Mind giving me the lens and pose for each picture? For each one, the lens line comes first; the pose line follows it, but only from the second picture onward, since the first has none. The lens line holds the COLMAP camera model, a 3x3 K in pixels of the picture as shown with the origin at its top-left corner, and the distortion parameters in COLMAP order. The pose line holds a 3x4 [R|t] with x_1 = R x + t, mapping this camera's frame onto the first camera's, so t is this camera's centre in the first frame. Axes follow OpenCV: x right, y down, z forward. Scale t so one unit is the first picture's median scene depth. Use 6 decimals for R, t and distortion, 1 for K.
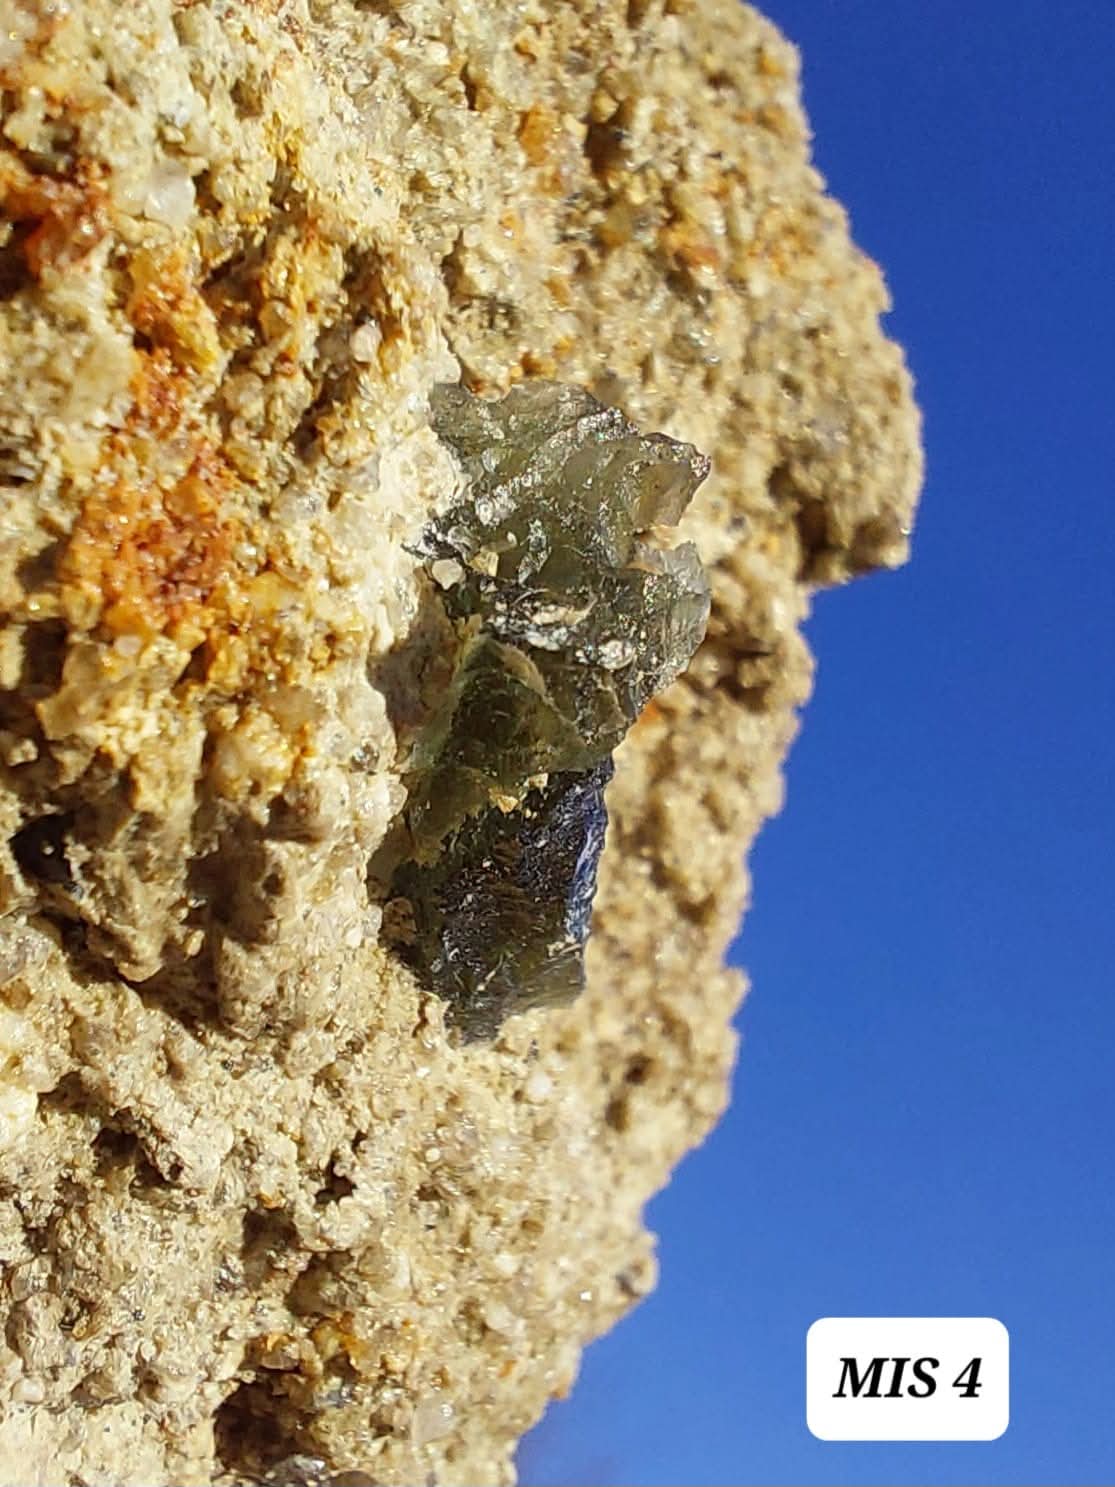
lens RADIAL K [[2083.3, 0, 553.0], [0, 2083.3, 594.2], [0, 0, 1]] dist [-0.029532, -0.090101]
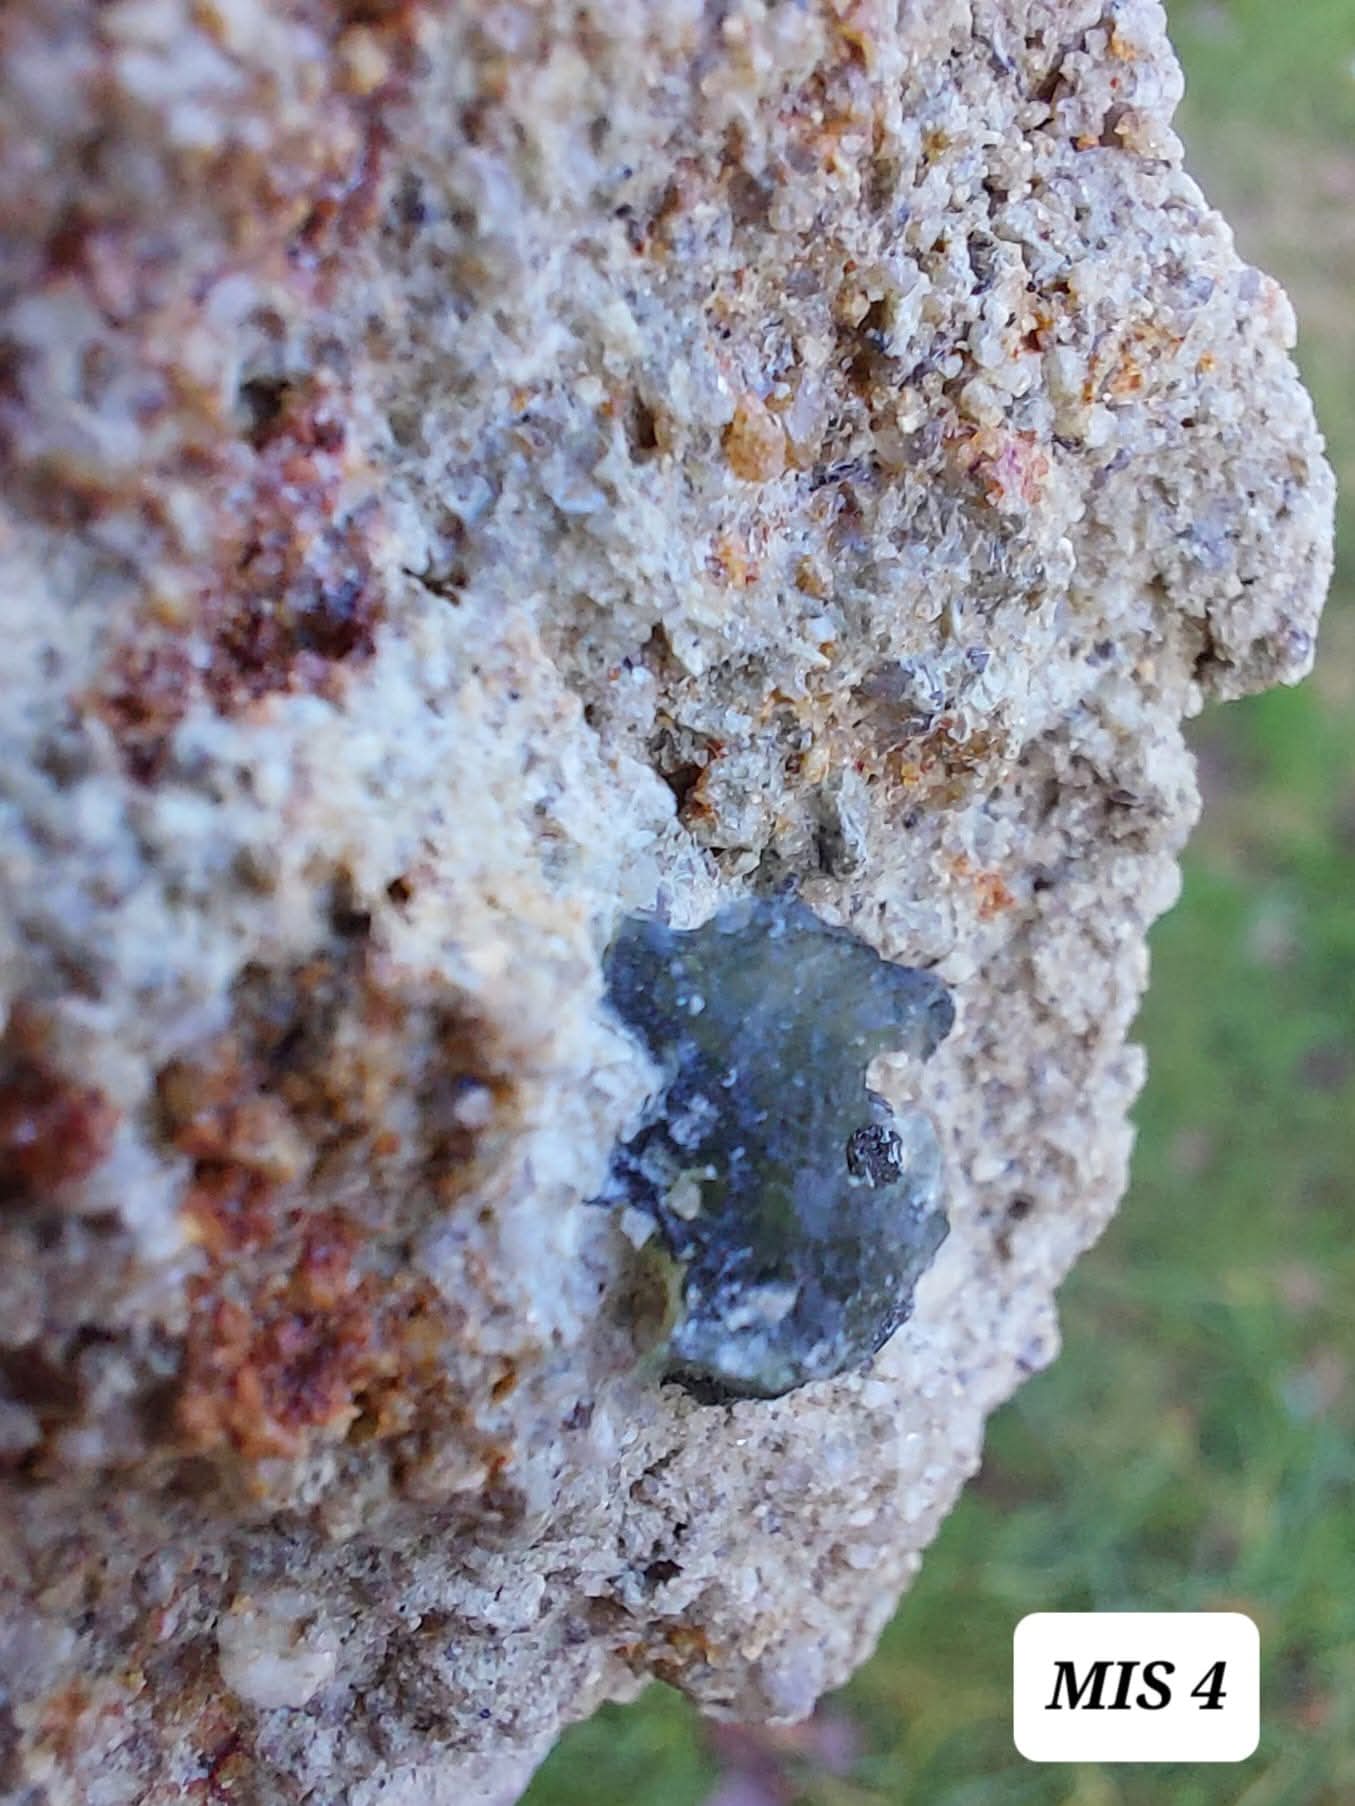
lens RADIAL K [[2054.8, 0, 847.6], [0, 2054.8, 902.2], [0, 0, 1]] dist [-0.066498, 0.002980]
pose [[0.985403, -0.028919, -0.167764, 0.141217], [0.108744, 0.865137, 0.489605, -0.415035], [0.130980, -0.500701, 0.855653, 0.268615]]
